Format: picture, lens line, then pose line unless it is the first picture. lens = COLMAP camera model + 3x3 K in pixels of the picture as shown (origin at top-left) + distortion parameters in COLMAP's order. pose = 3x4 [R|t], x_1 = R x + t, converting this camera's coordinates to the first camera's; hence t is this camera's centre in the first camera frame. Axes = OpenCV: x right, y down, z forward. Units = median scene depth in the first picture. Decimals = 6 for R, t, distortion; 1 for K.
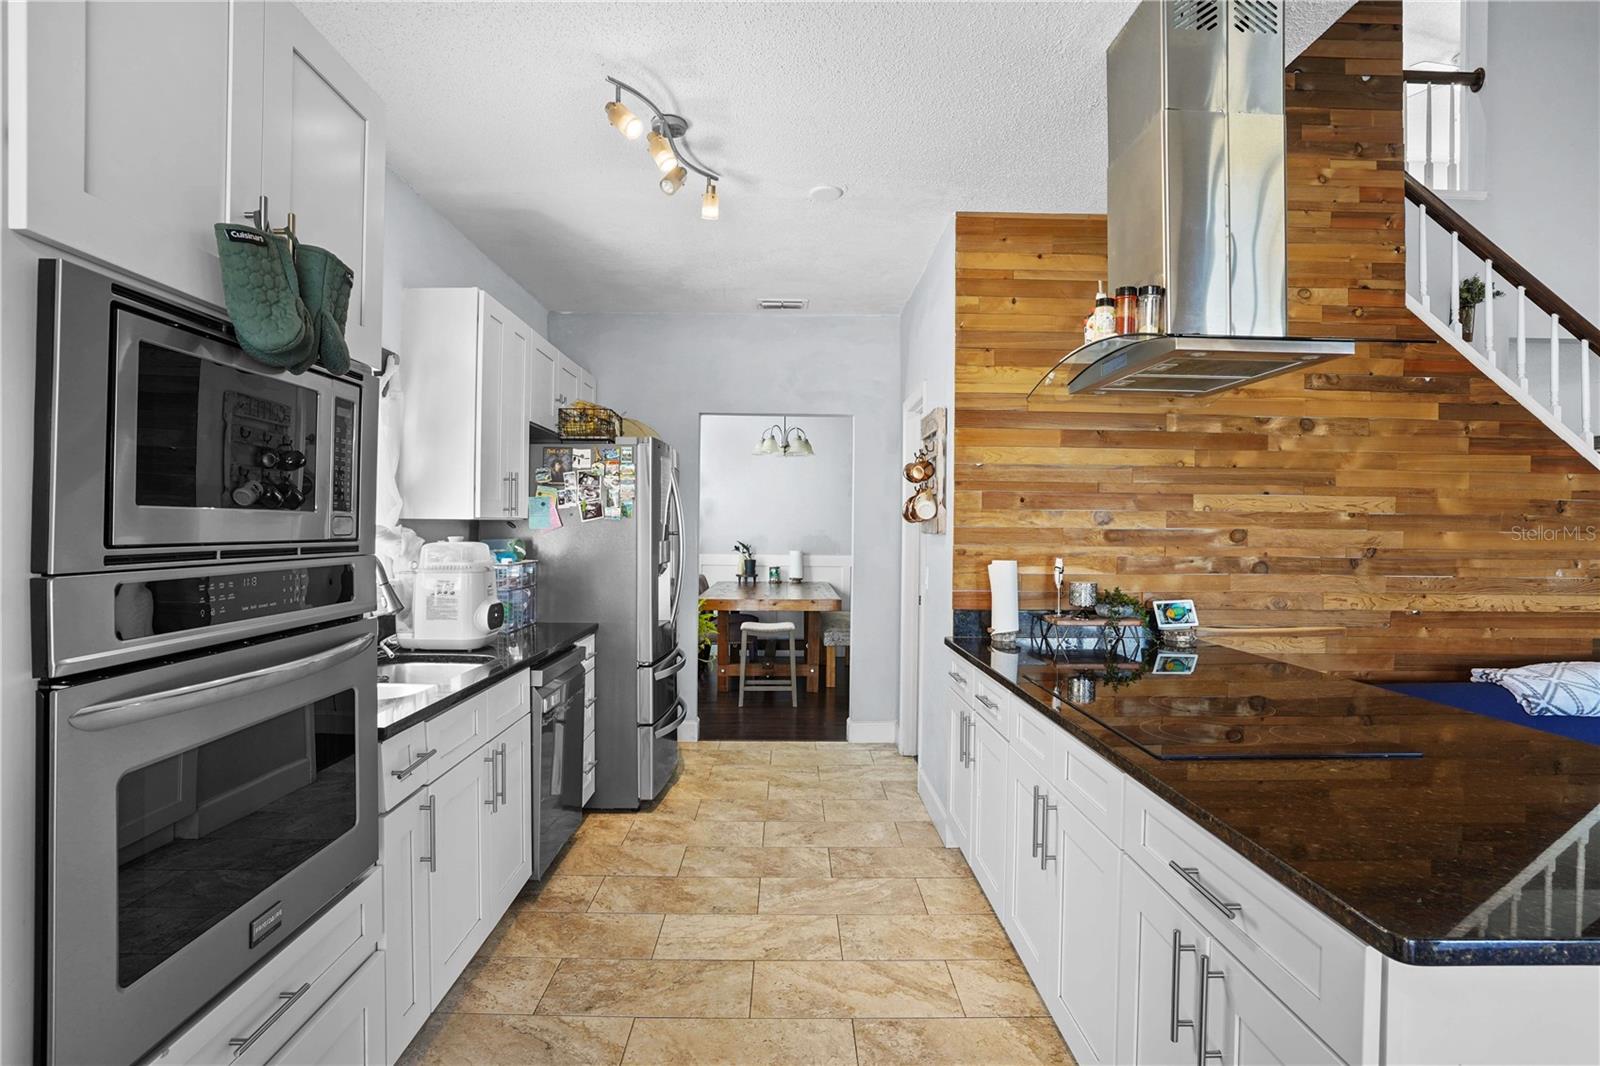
lens RADIAL K [[804.7, 0, 804.0], [0, 804.7, 531.1], [0, 0, 1]] dist [-0.075350, 0.037238]
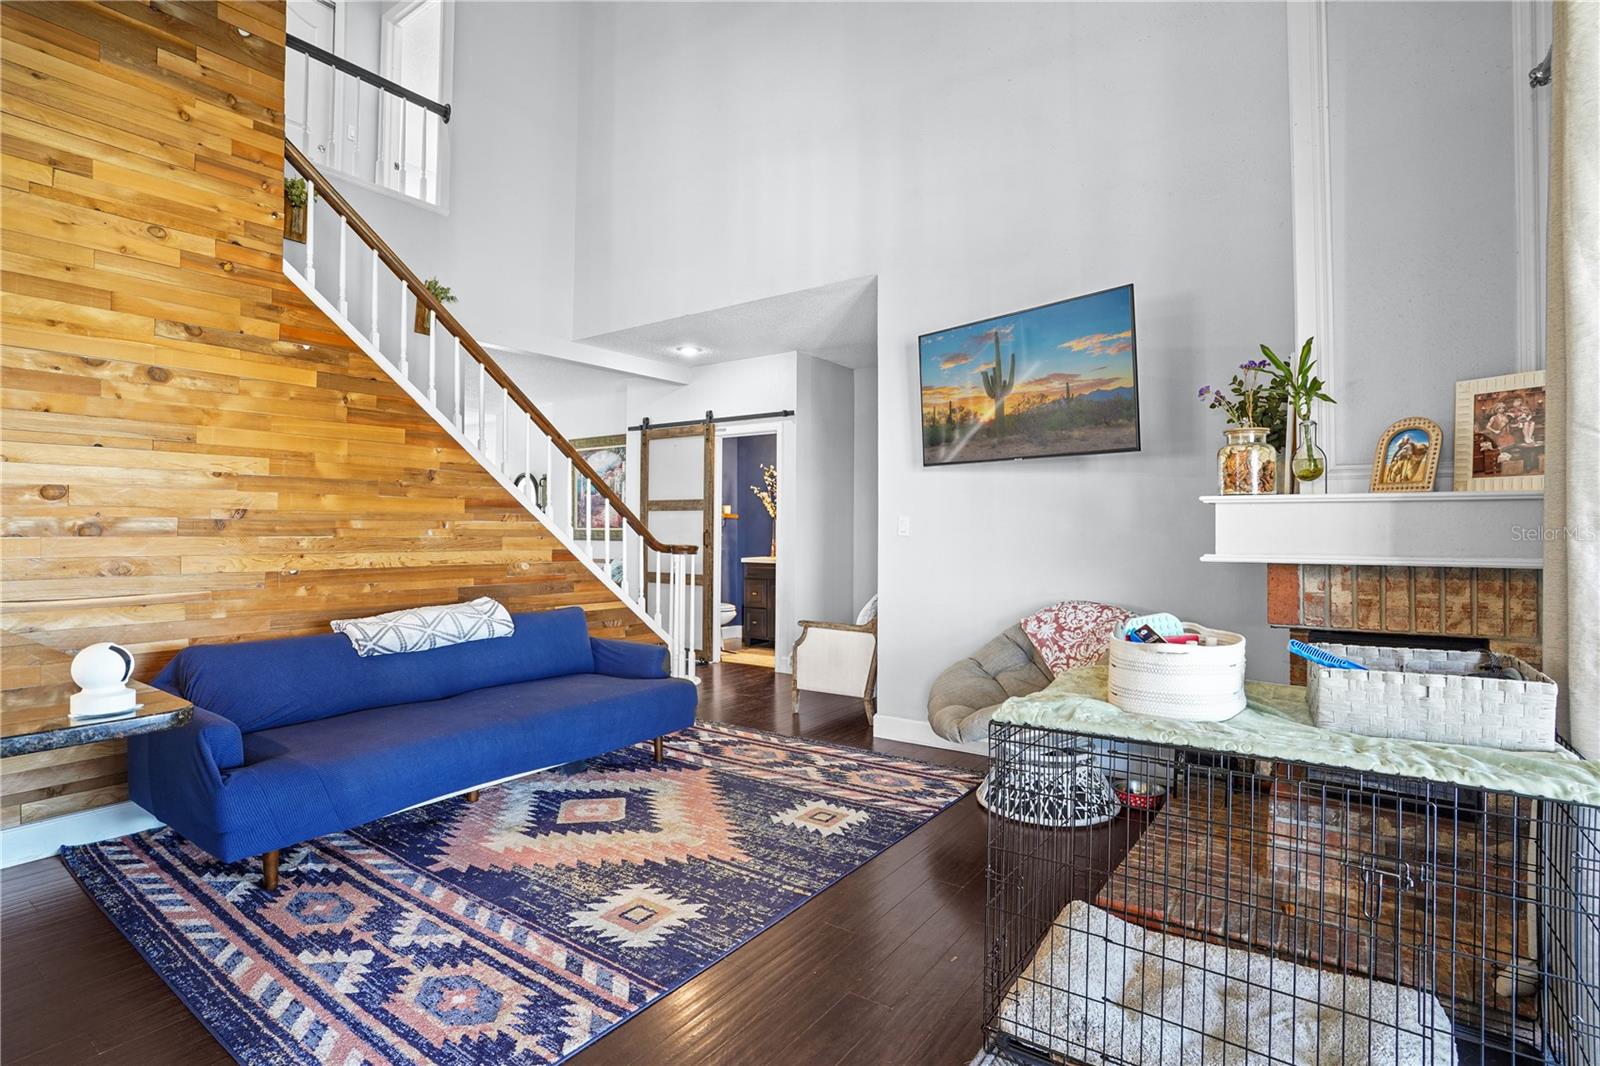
lens RADIAL K [[795.7, 0, 805.1], [0, 795.7, 505.5], [0, 0, 1]] dist [-0.067291, 0.028953]
pose [[0.592690, 0.013636, 0.805315, 0.363294], [0.006168, 0.999751, -0.021468, 0.043000], [-0.805407, 0.017691, 0.592458, -0.149327]]
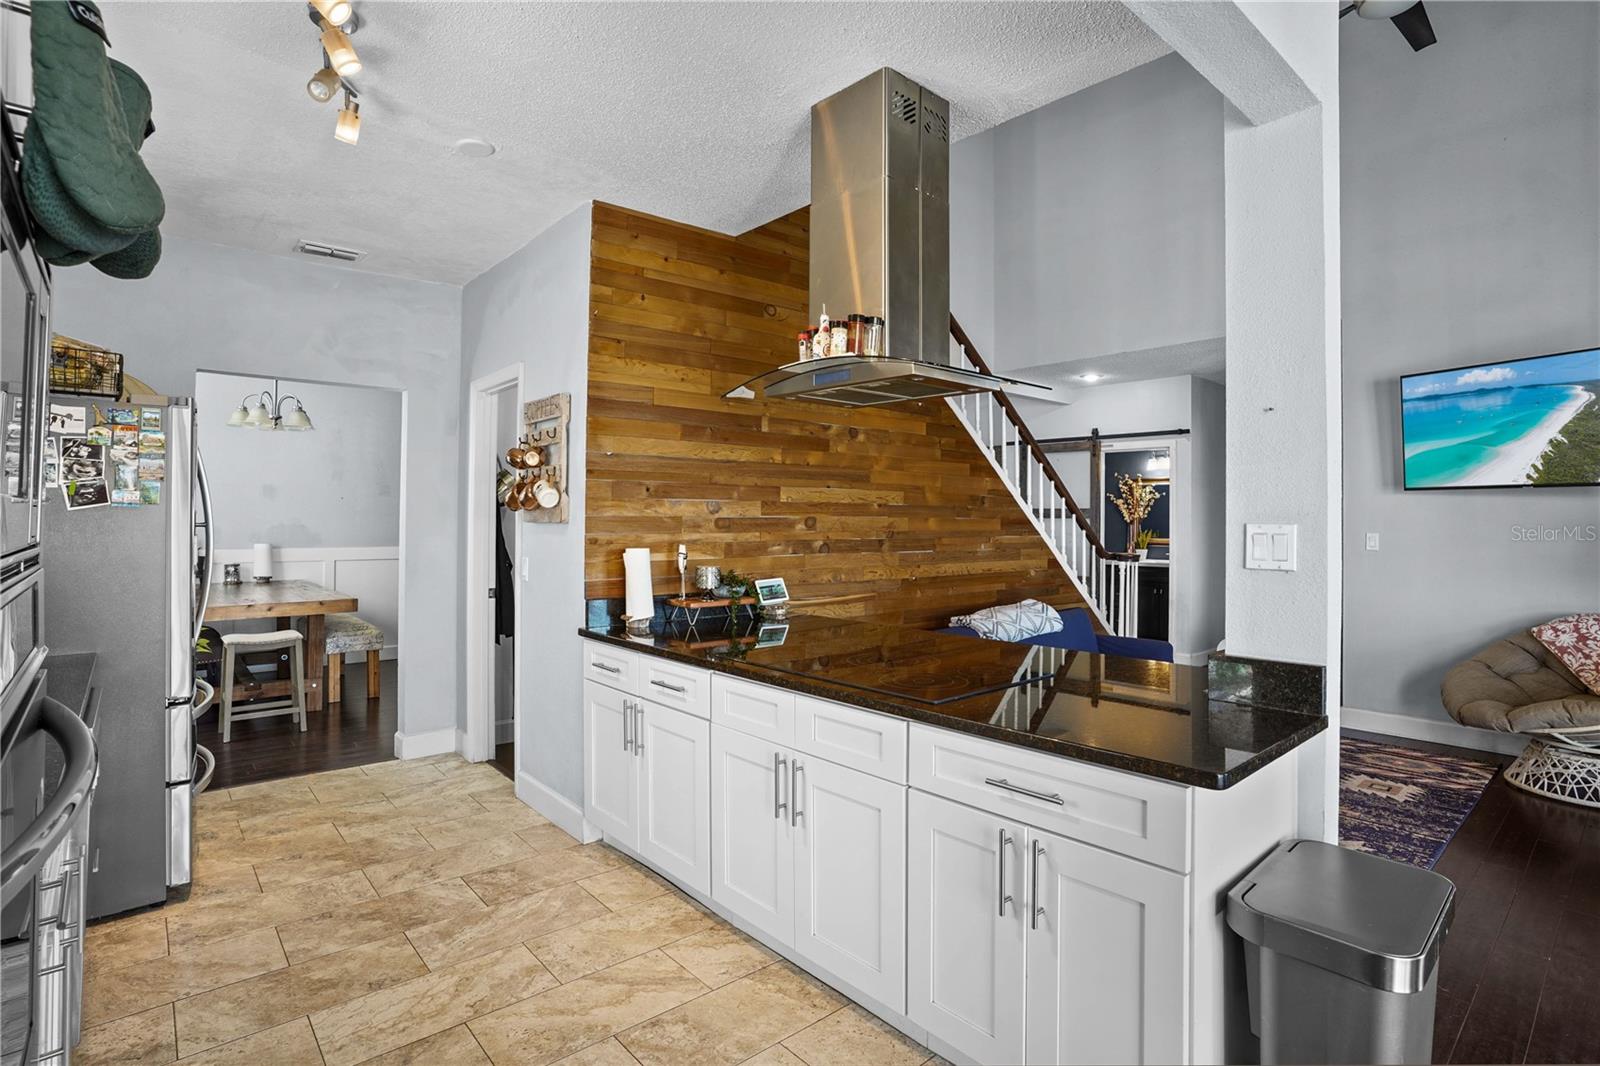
lens RADIAL K [[795.7, 0, 805.1], [0, 795.7, 505.5], [0, 0, 1]] dist [-0.067291, 0.028953]
pose [[0.764999, 0.004647, 0.644014, -0.232360], [0.004742, 0.999906, -0.012848, -0.004057], [-0.644014, 0.012882, 0.764905, 0.081200]]
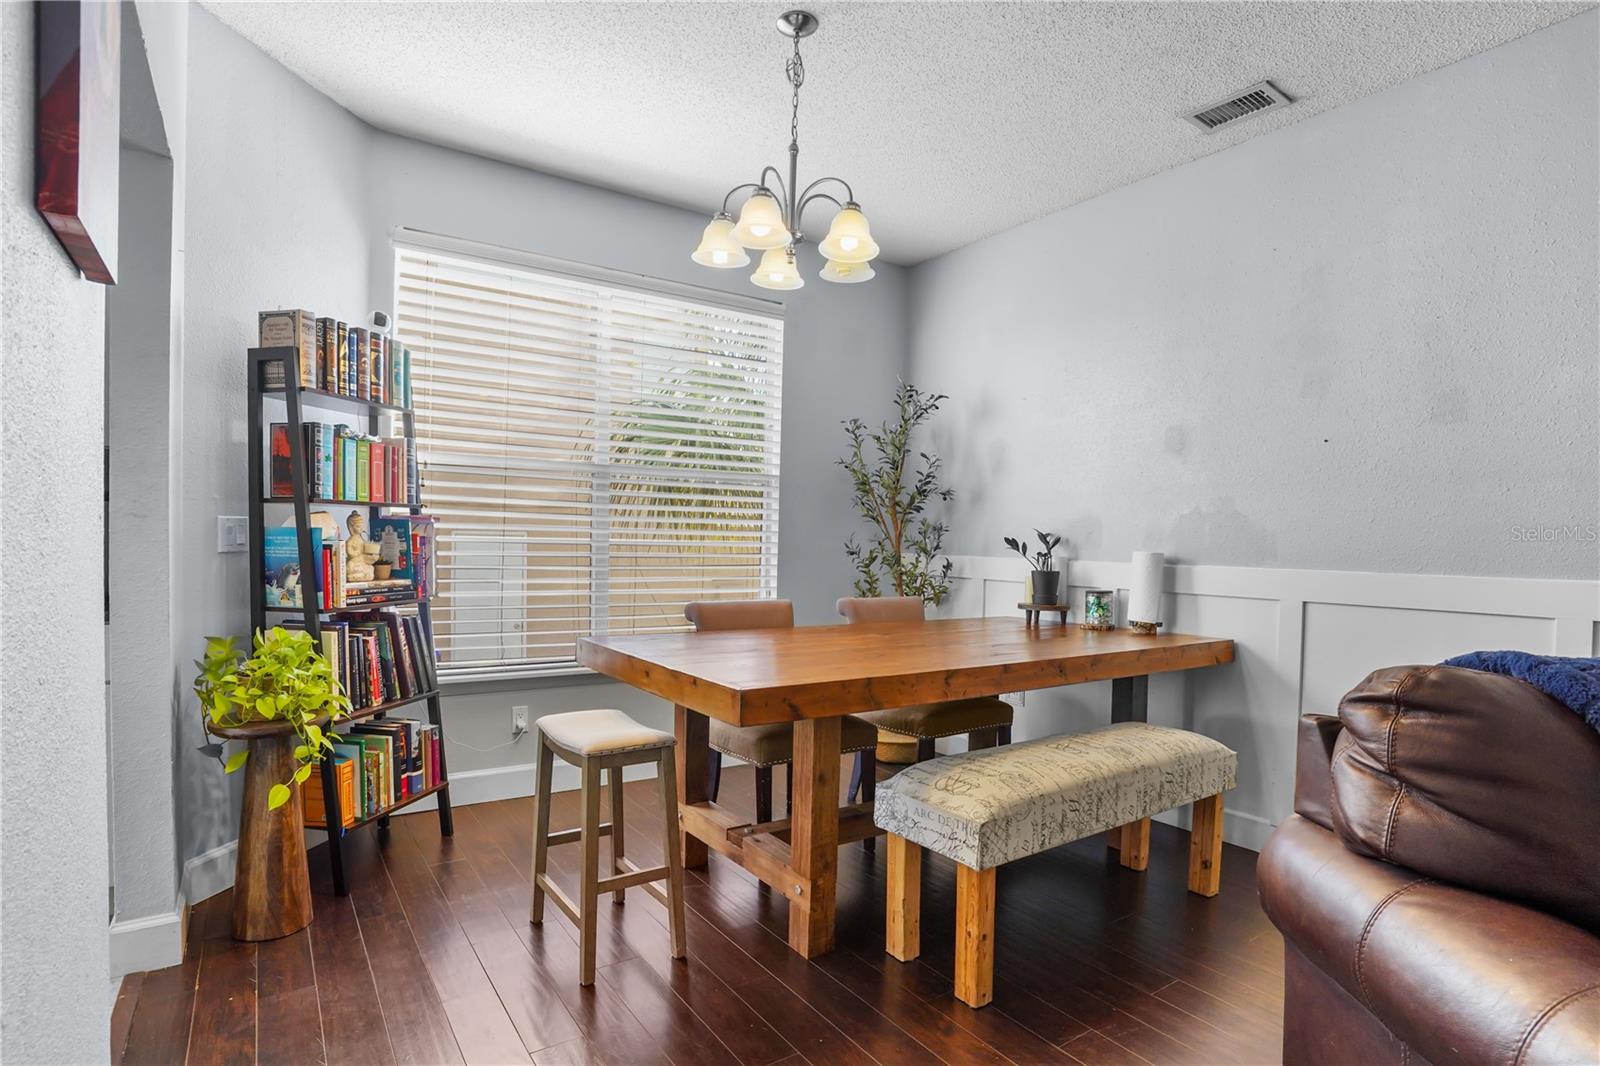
lens RADIAL K [[831.4, 0, 826.9], [0, 831.4, 550.5], [0, 0, 1]] dist [-0.057842, 0.000212]
pose [[0.556482, 0.012630, -0.830763, 0.564652], [-0.020343, 0.999792, 0.001573, 0.063312], [0.830610, 0.016025, 0.556624, 1.566507]]
